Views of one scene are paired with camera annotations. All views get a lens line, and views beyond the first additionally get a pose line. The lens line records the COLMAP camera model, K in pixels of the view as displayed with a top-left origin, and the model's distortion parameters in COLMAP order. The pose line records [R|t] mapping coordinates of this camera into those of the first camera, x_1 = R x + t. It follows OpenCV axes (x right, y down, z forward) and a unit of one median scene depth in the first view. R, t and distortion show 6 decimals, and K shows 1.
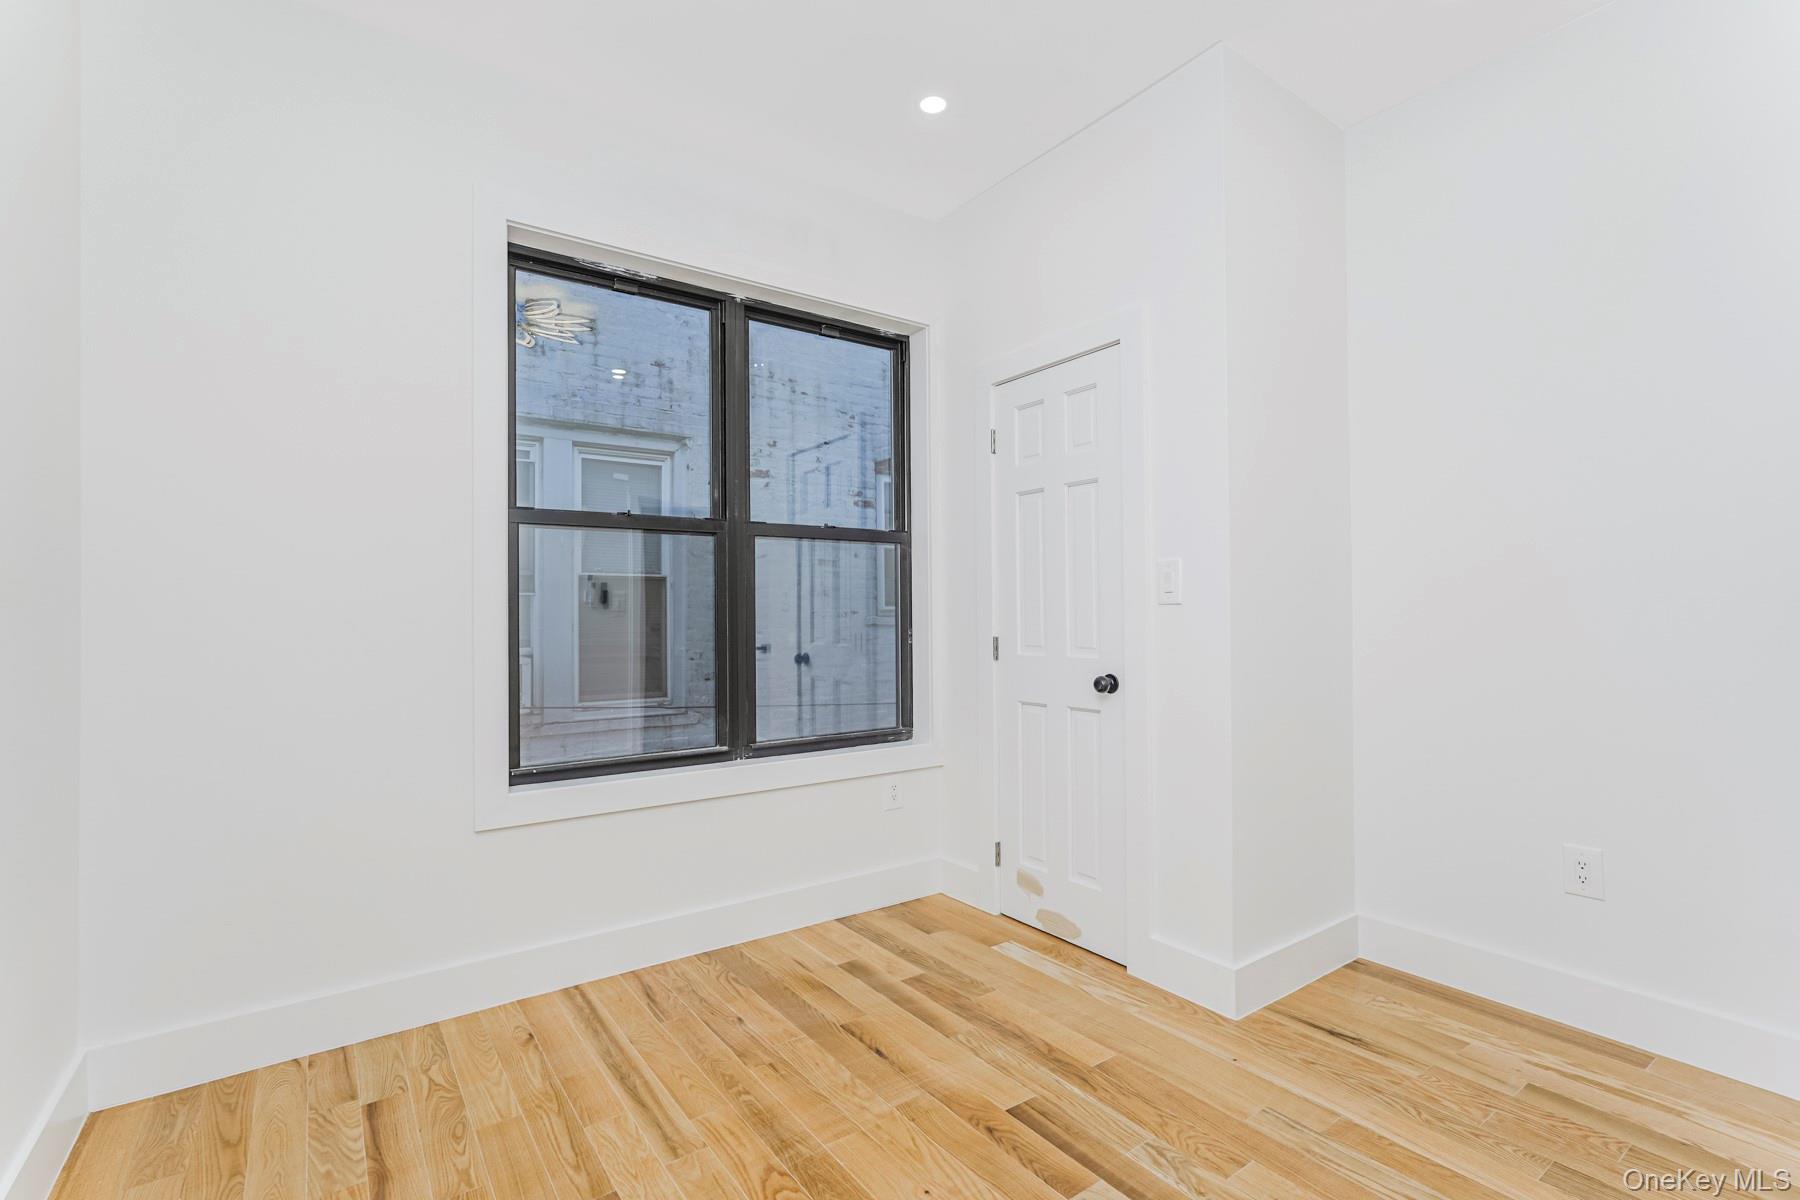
lens RADIAL K [[813.6, 0, 897.8], [0, 813.6, 606.3], [0, 0, 1]] dist [-0.013368, 0.003698]
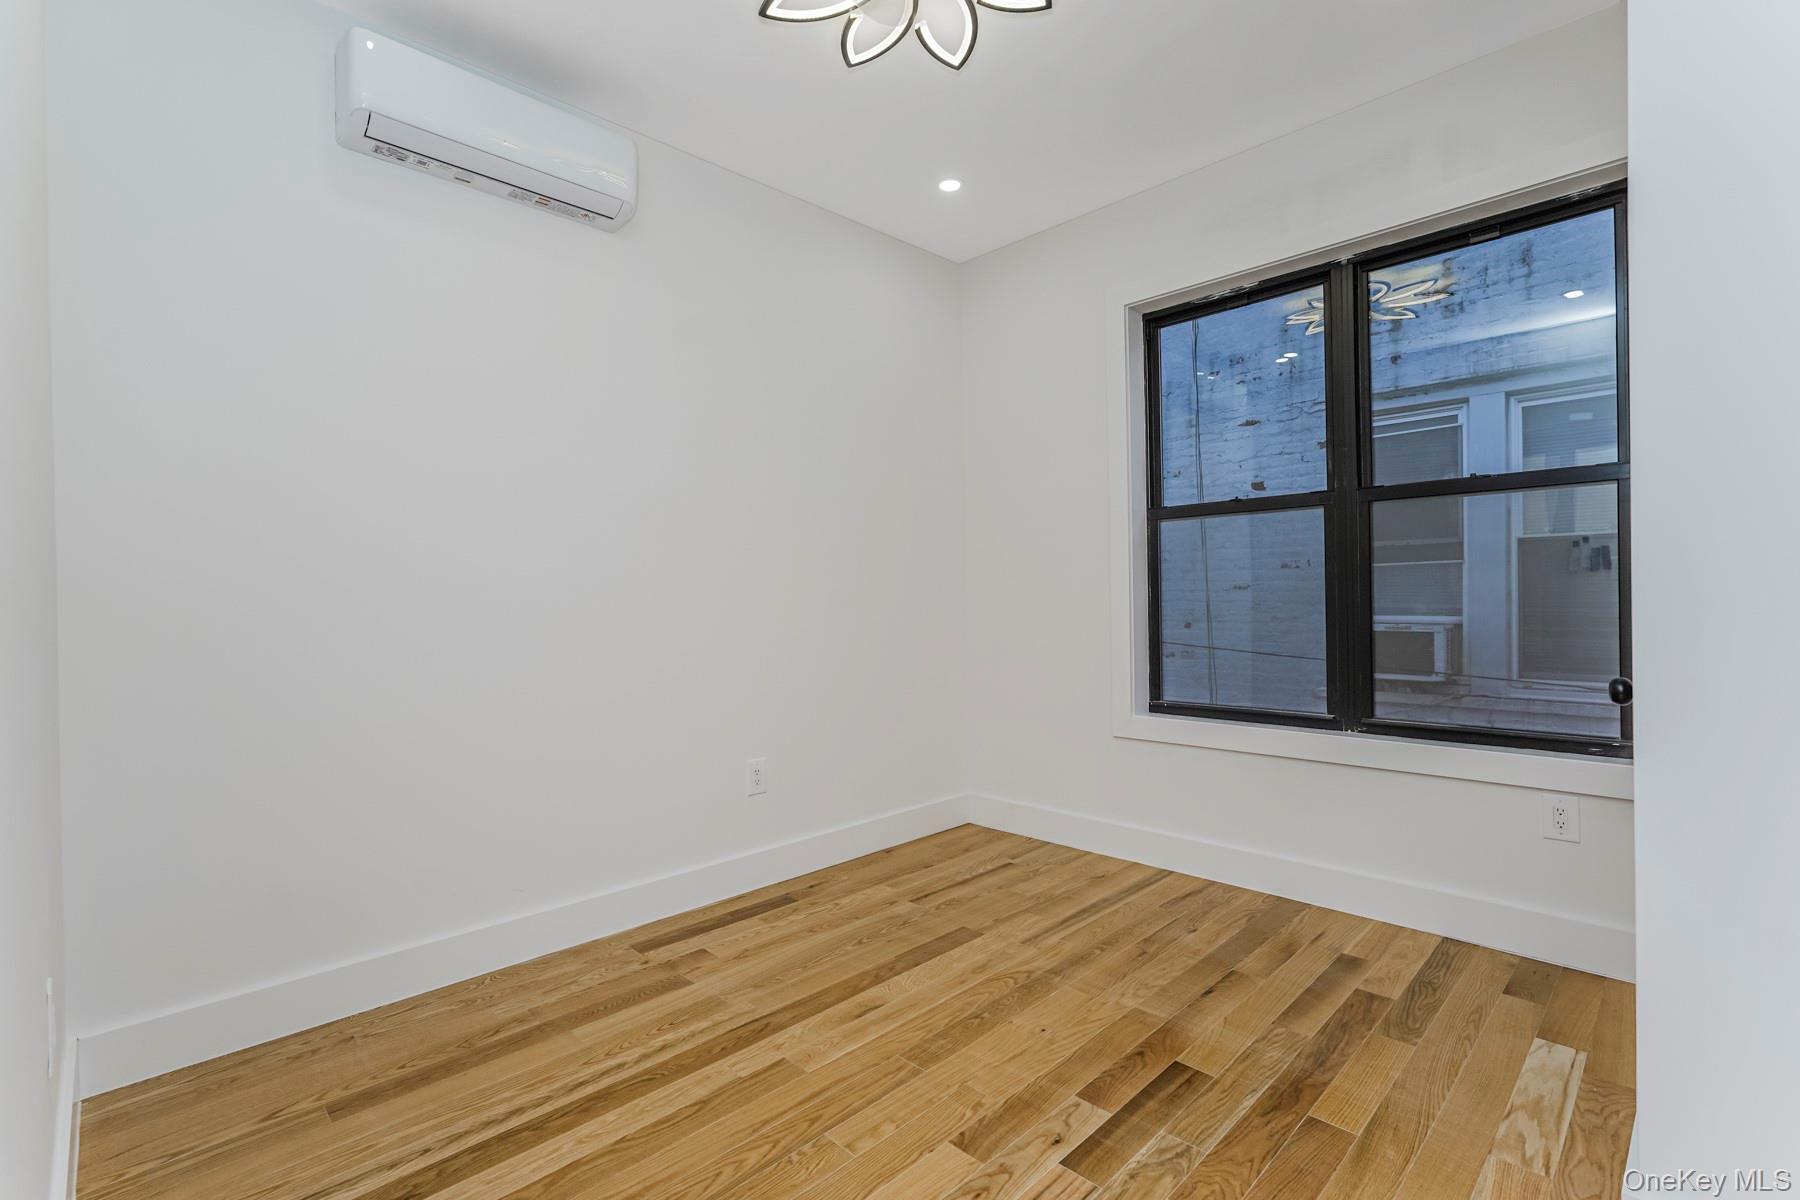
lens RADIAL K [[813.6, 0, 900.0], [0, 813.6, 597.5], [0, 0, 1]] dist [-0.013368, 0.003698]
pose [[0.161432, 0.006369, -0.986863, 0.868764], [0.024655, 0.999641, 0.010484, 0.003355], [0.986576, -0.026023, 0.161217, 0.389719]]
